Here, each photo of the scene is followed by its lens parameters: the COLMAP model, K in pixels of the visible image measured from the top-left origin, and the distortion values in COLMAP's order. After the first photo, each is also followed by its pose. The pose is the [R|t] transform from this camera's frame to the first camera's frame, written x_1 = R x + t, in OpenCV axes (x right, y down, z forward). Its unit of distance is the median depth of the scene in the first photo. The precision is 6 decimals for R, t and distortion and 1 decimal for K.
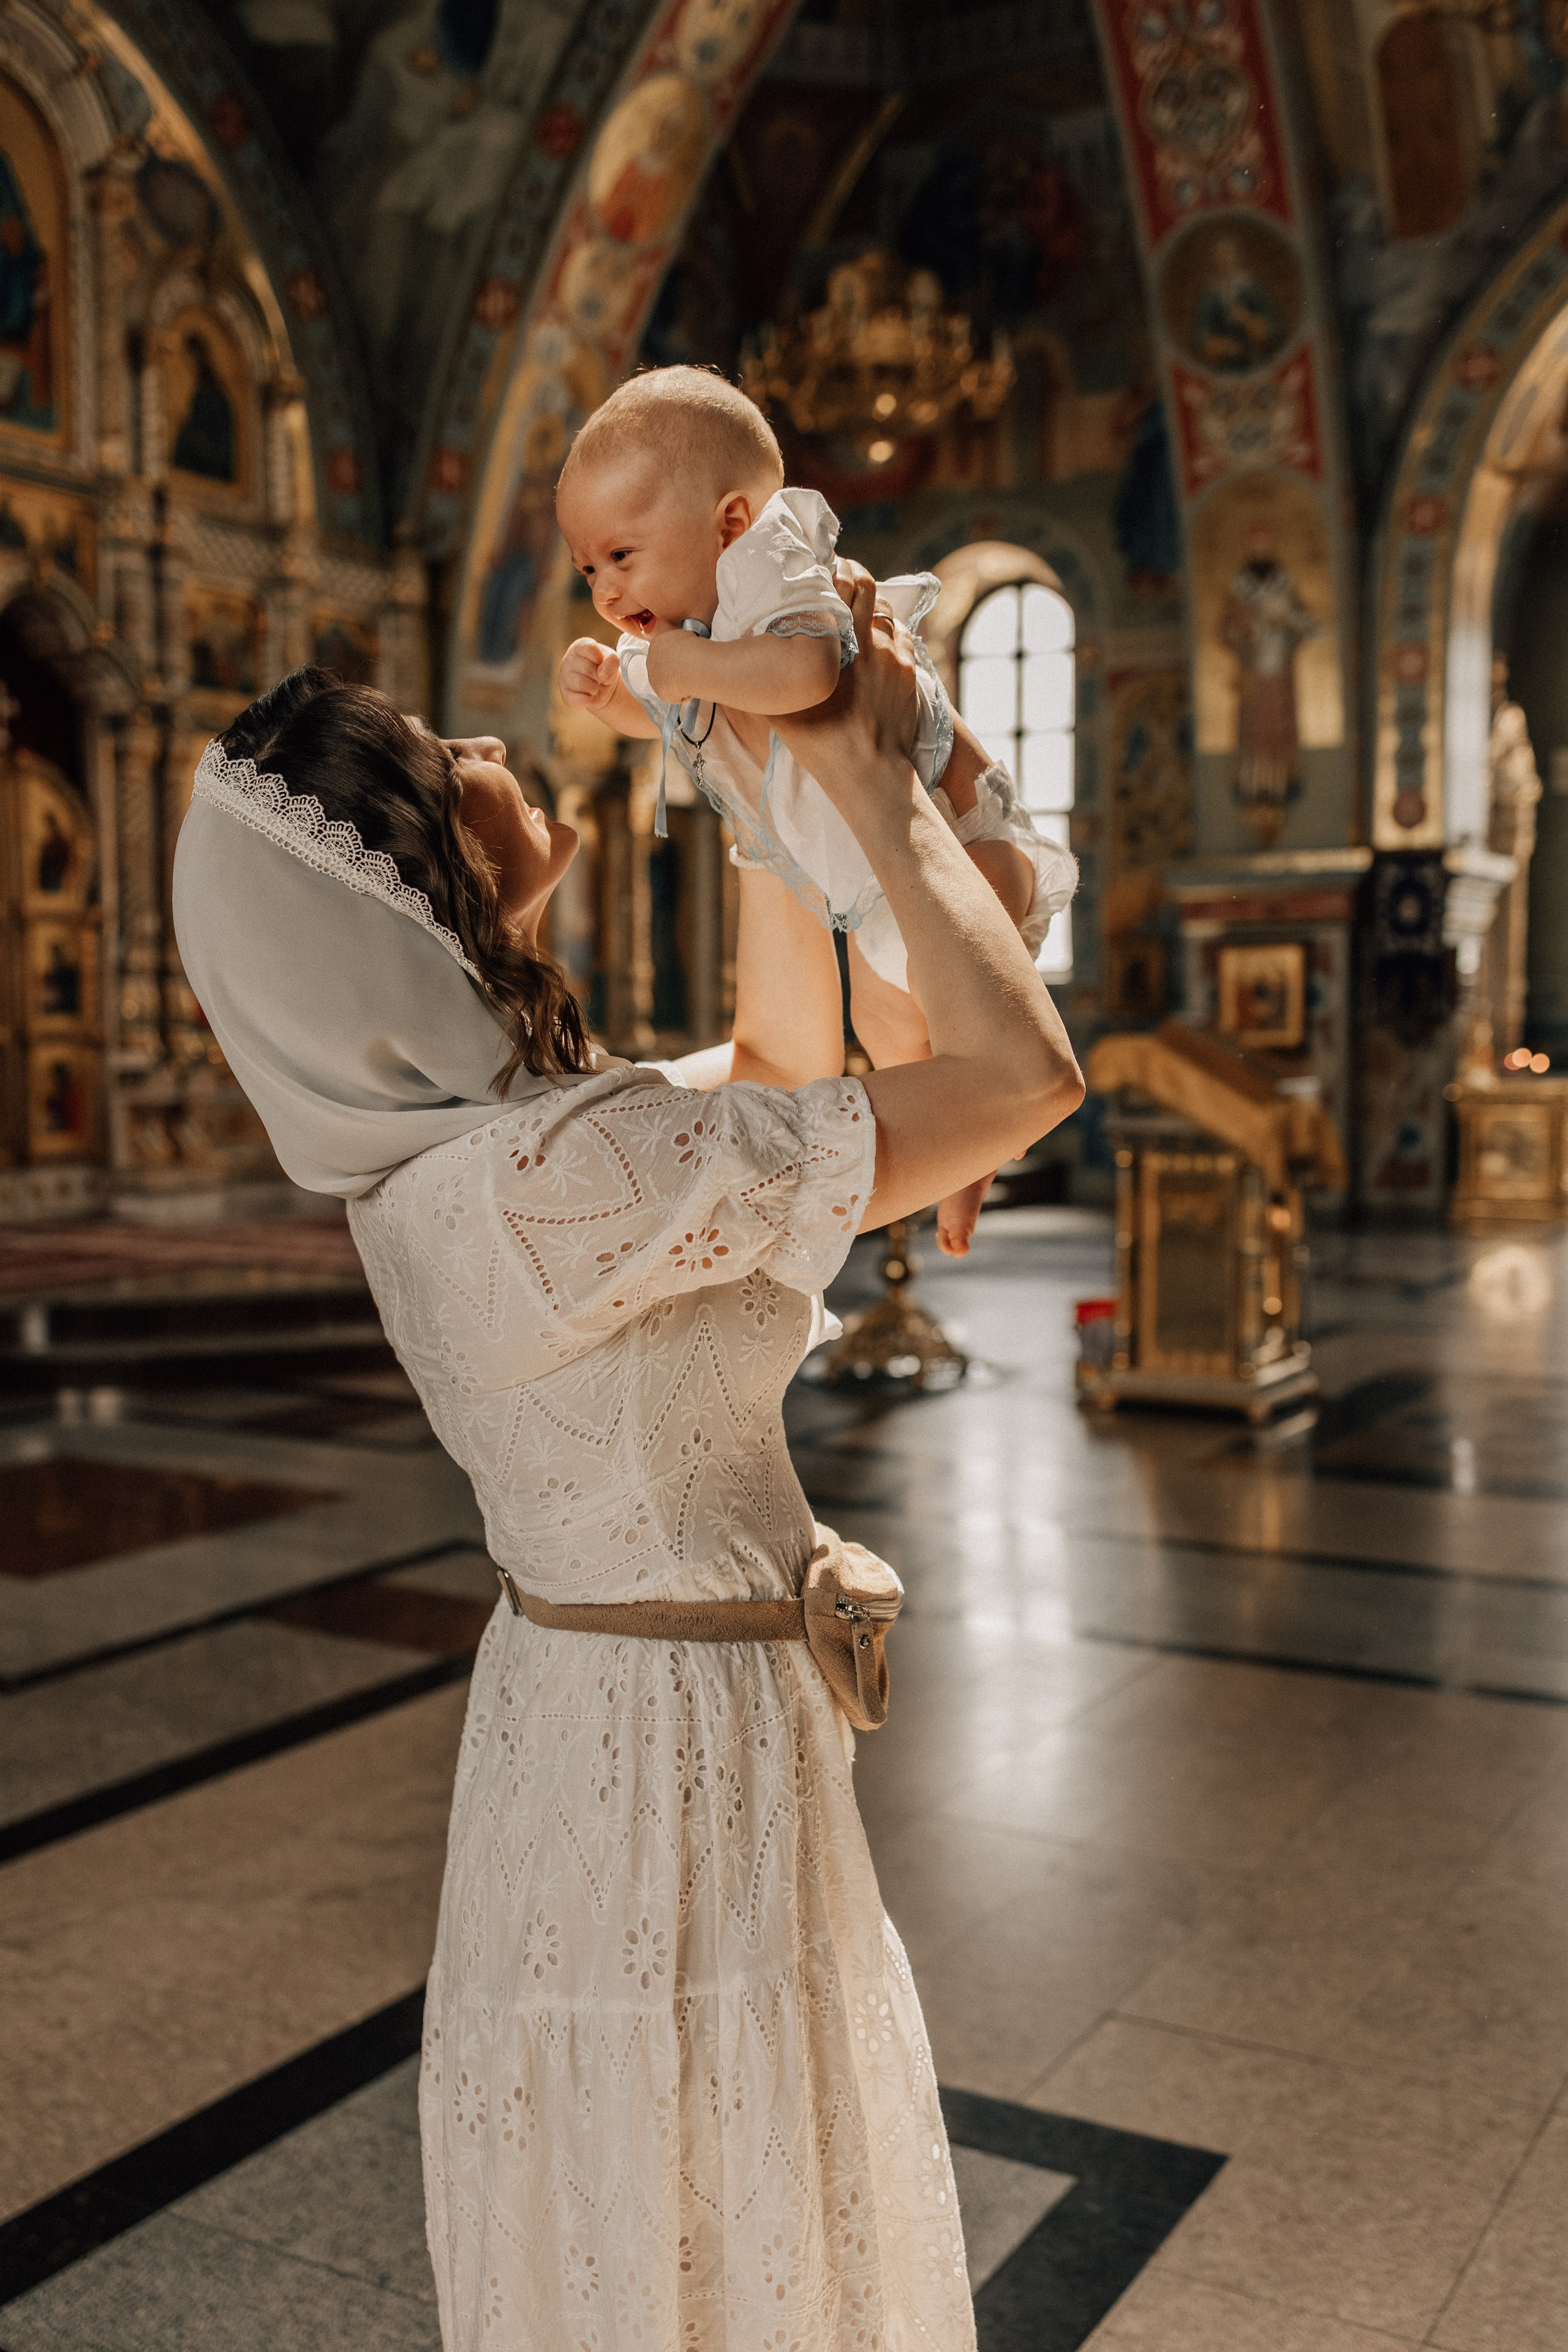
lens RADIAL K [[2312.3, 0, 768.9], [0, 2312.3, 1172.6], [0, 0, 1]] dist [0.009641, 0.019634]
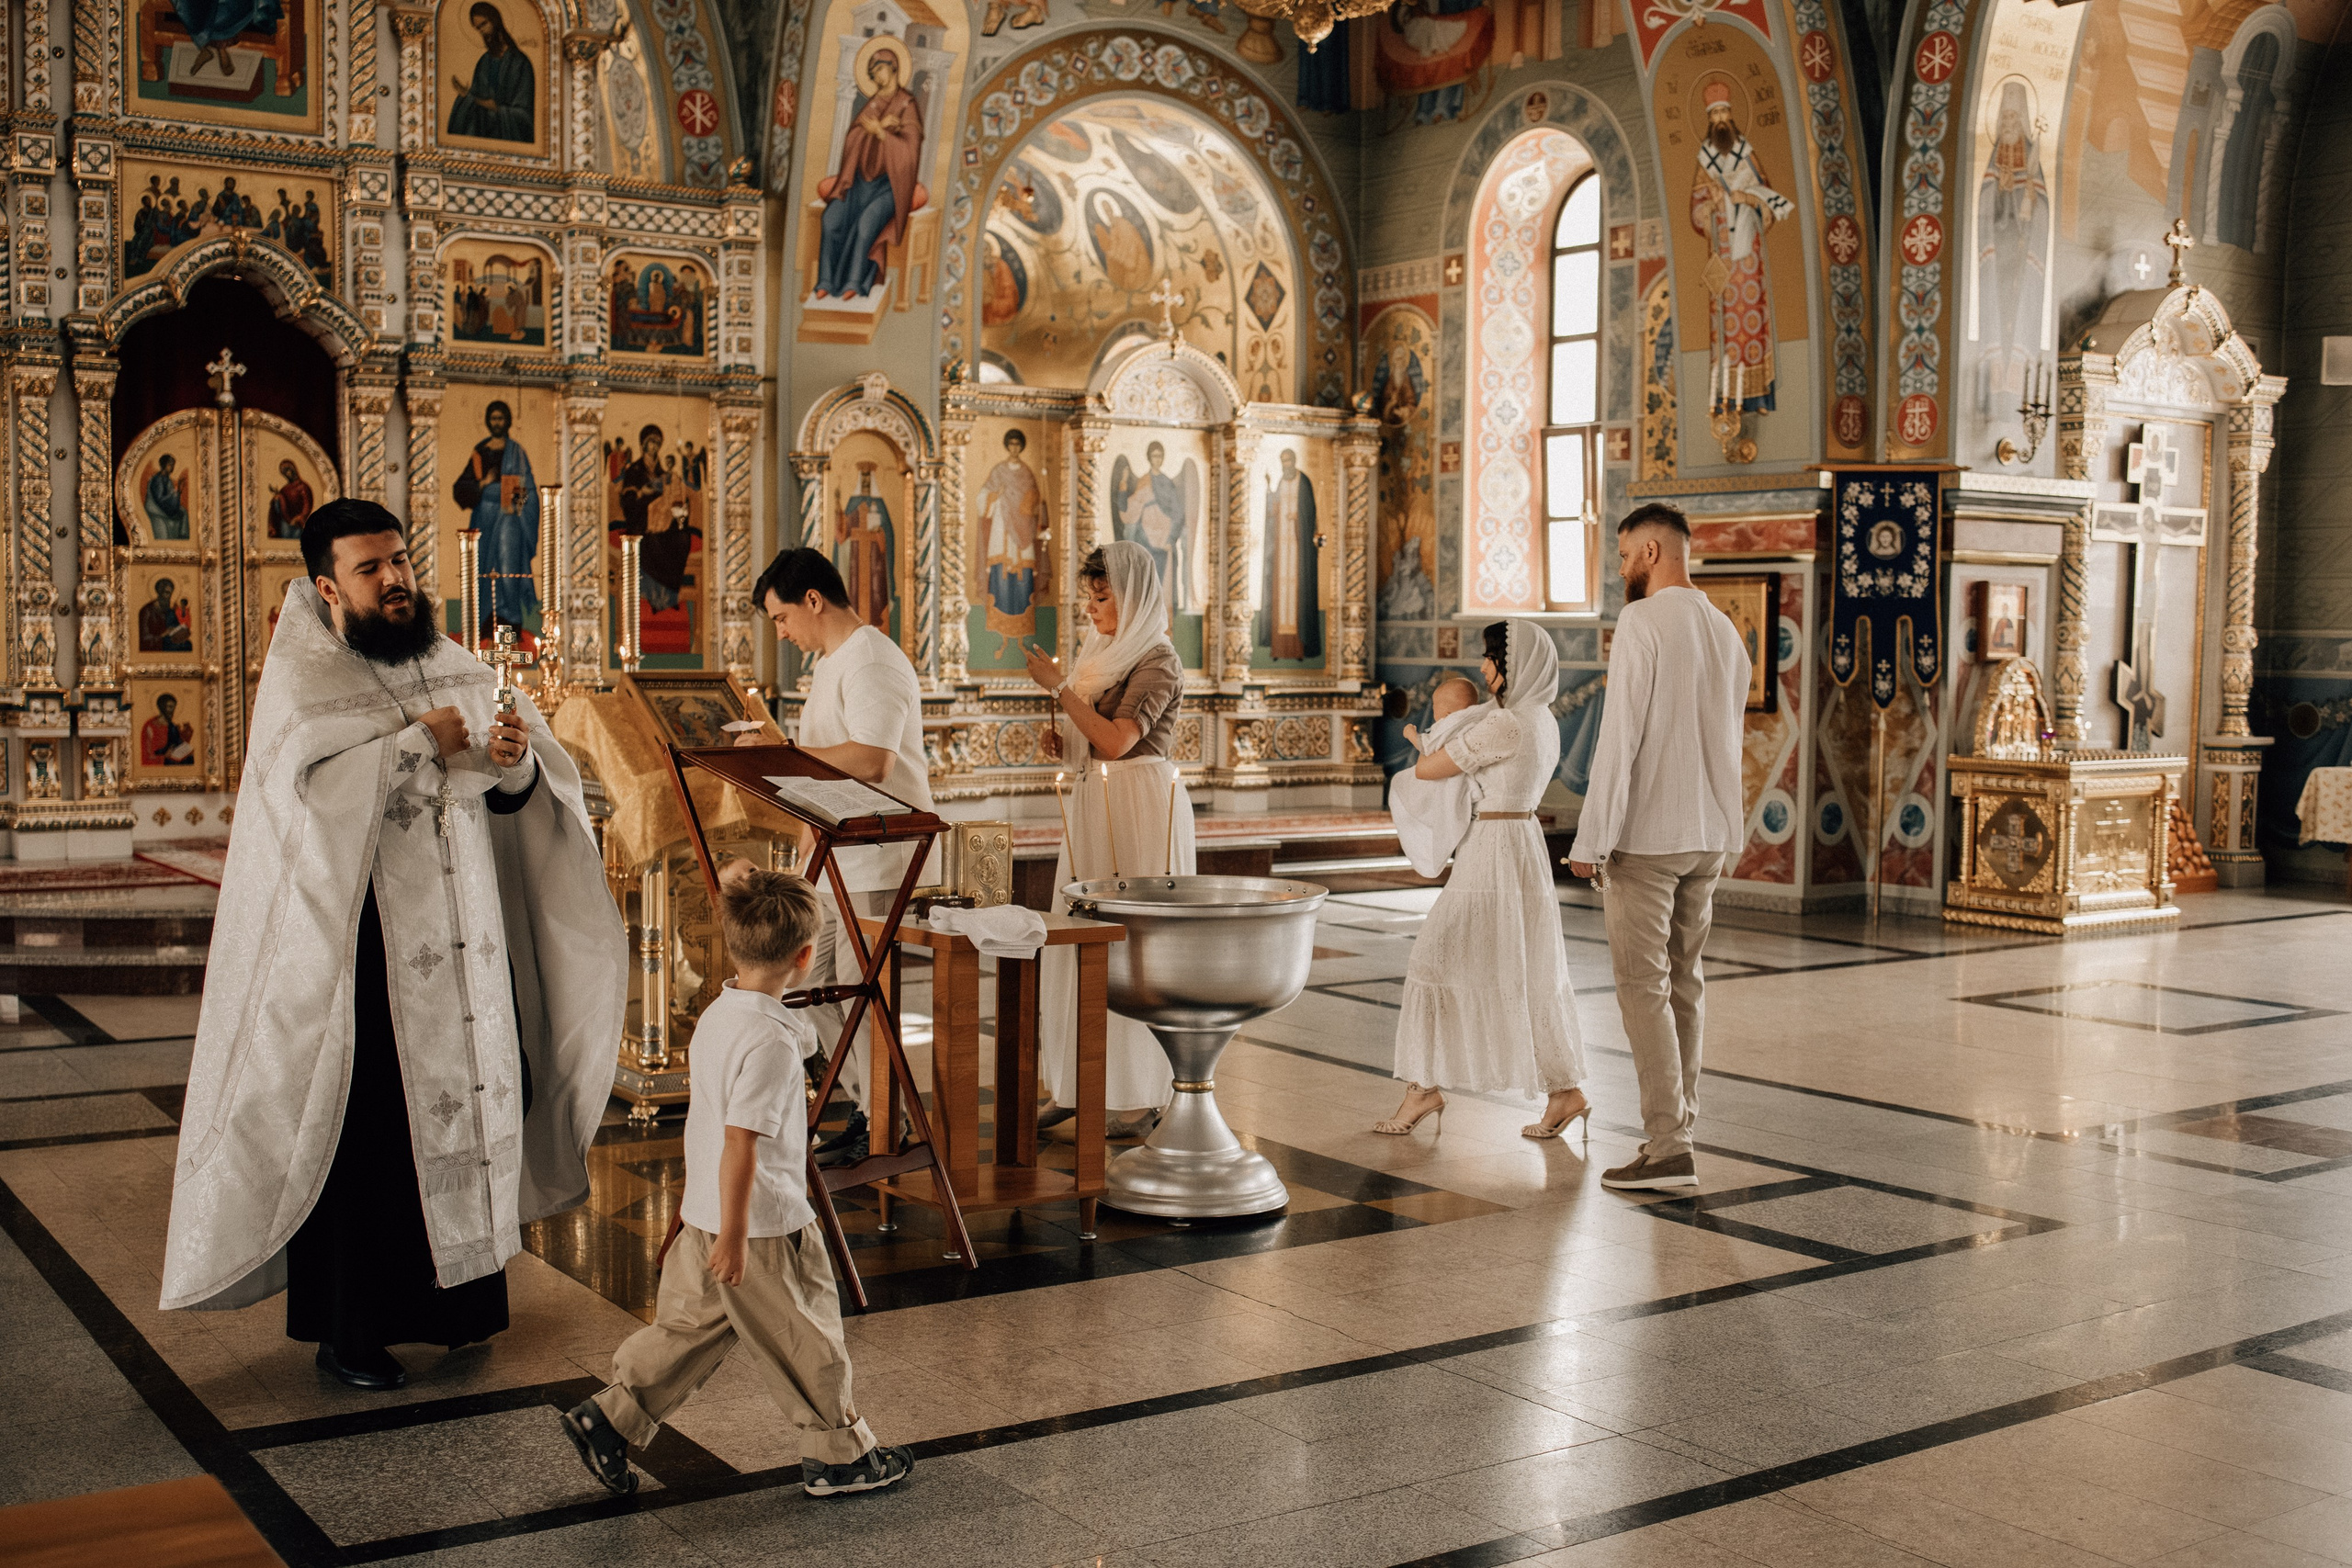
lens RADIAL K [[2444.4, 0, 1144.6], [0, 2444.4, 839.0], [0, 0, 1]] dist [-0.071760, 0.016189]
pose [[0.902101, 0.047308, -0.428924, 0.436708], [-0.041548, 0.998877, 0.022788, -0.018333], [0.429520, -0.002736, 0.903053, 0.123003]]
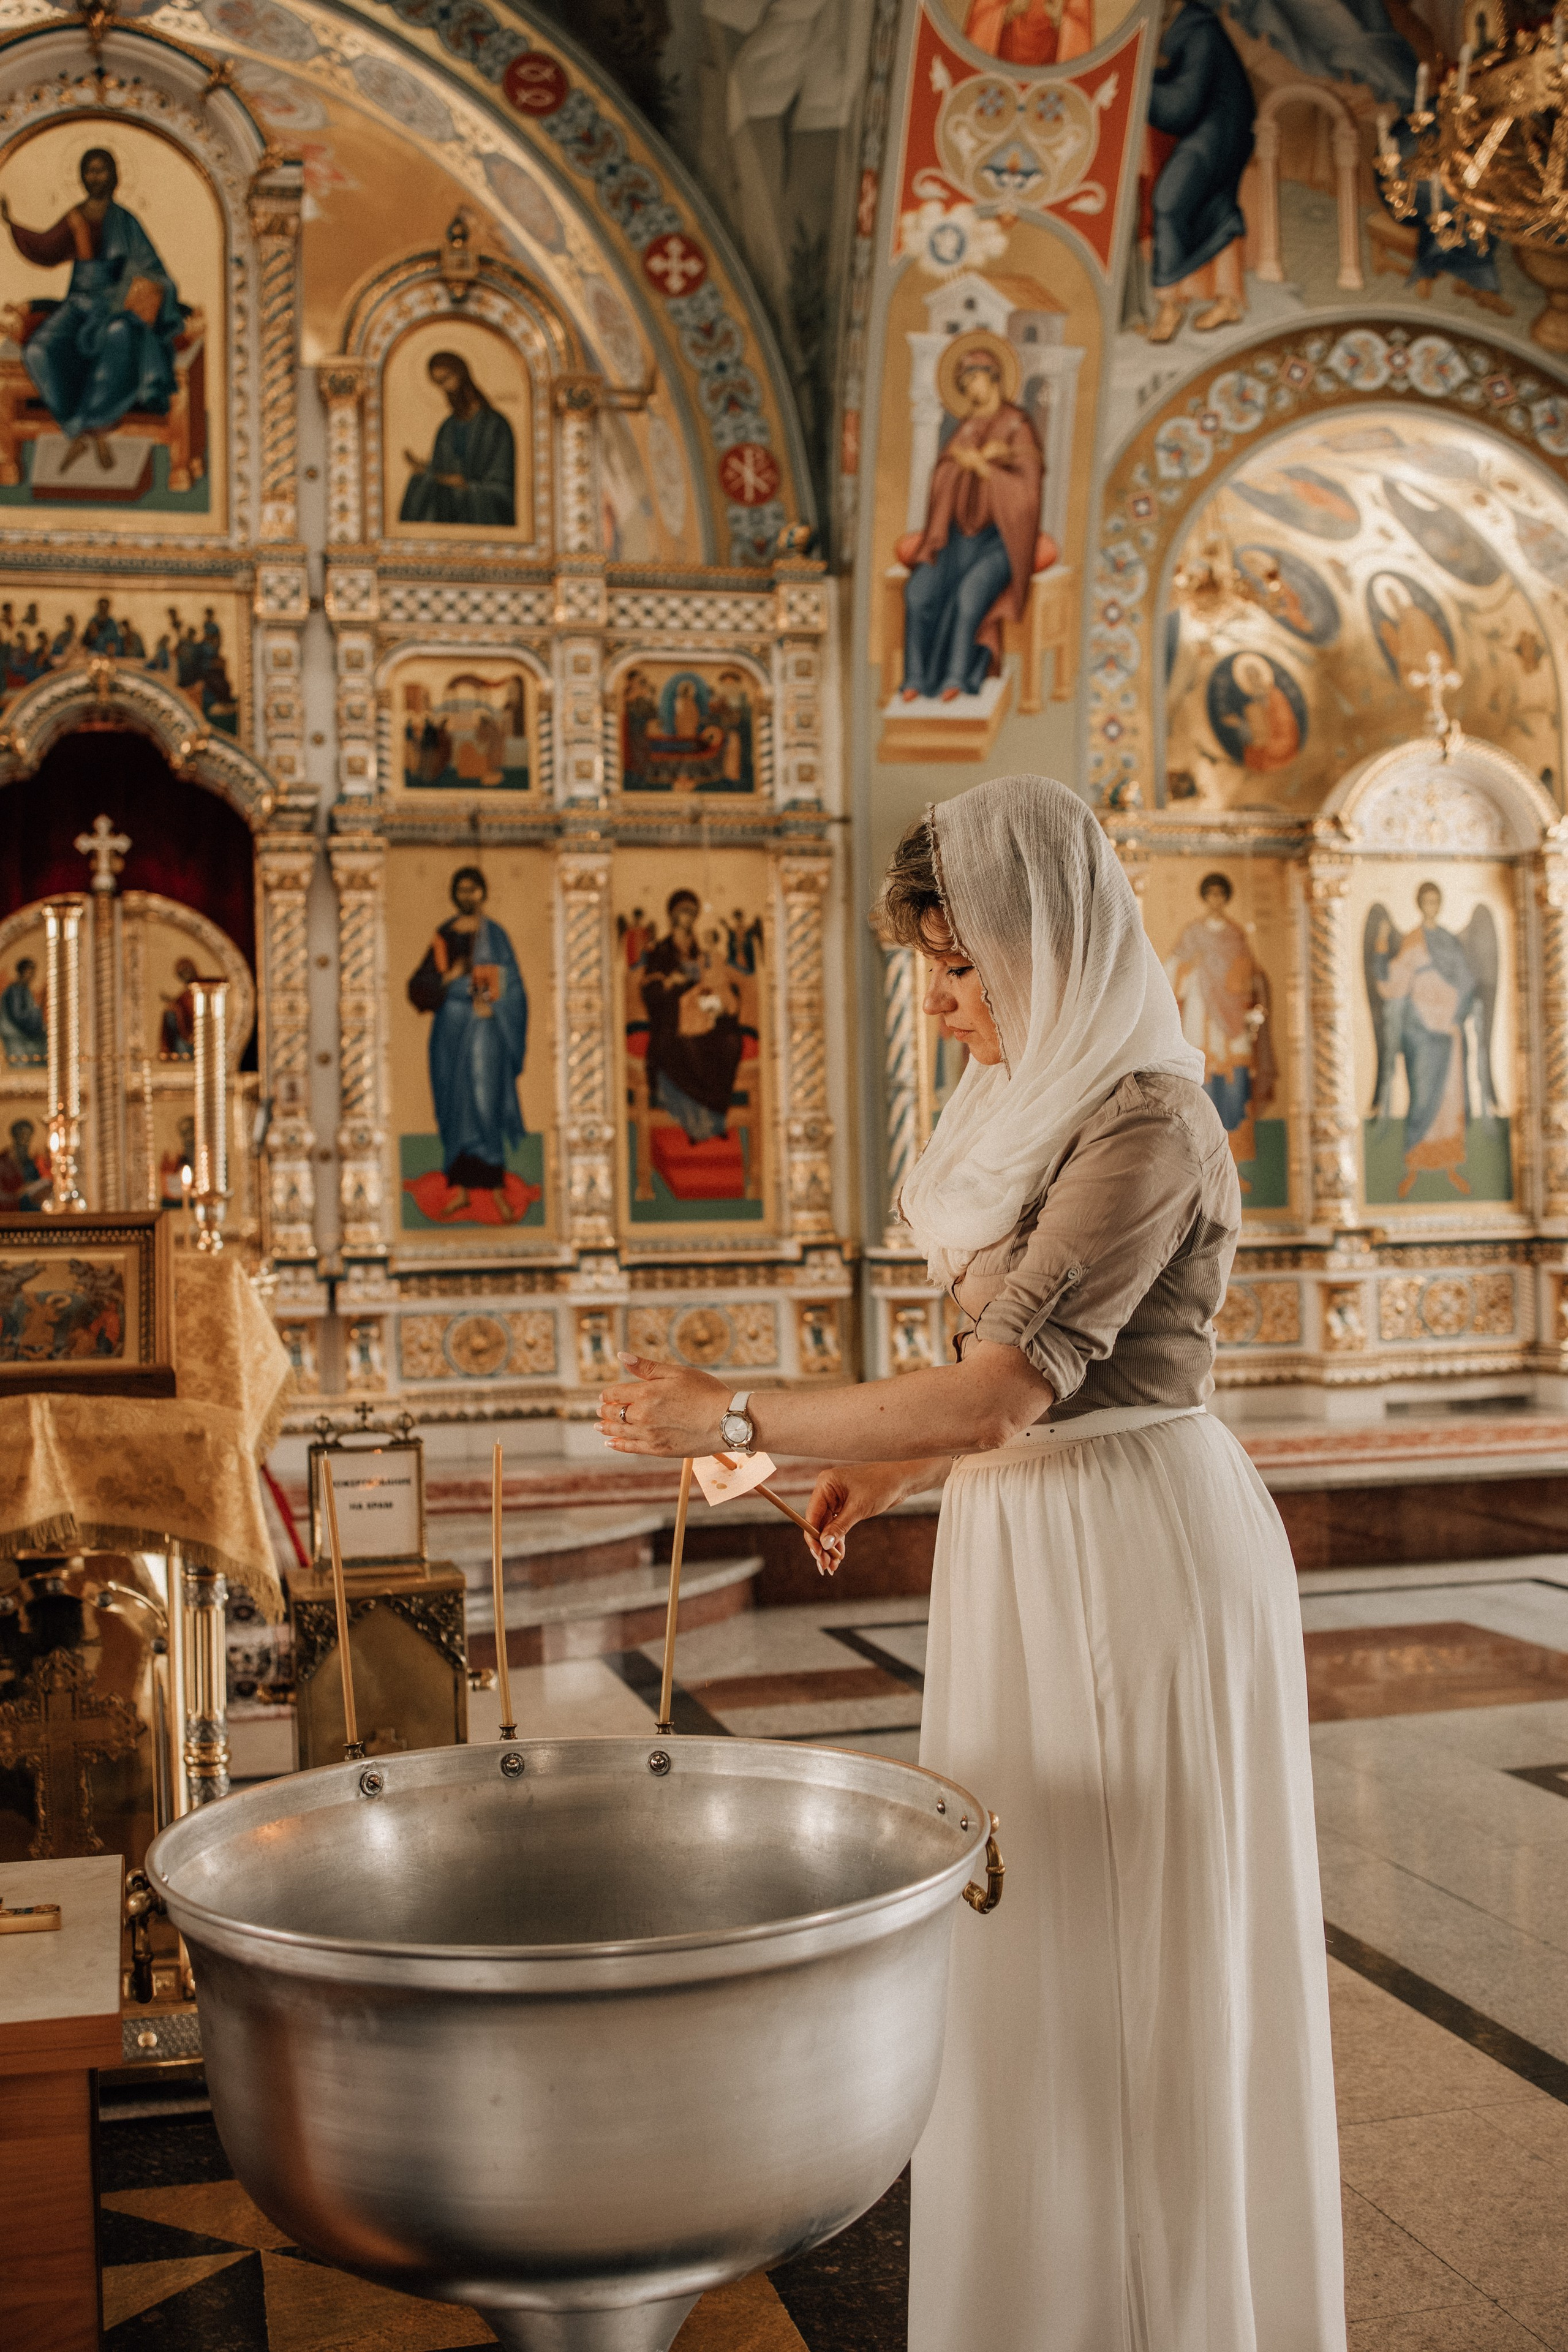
lens RADIAL K [[2415.3, 0, 785.1], [0, 2415.3, 1183.1], [0, 0, 1]] dist [-0.112916, 0.119061]
pose [[0.700939, -0.014877, -0.713066, 0.357116], [-0.029170, 0.998348, -0.049502, -0.033376], [0.712624, 0.055498, 0.699347, 0.452586]]
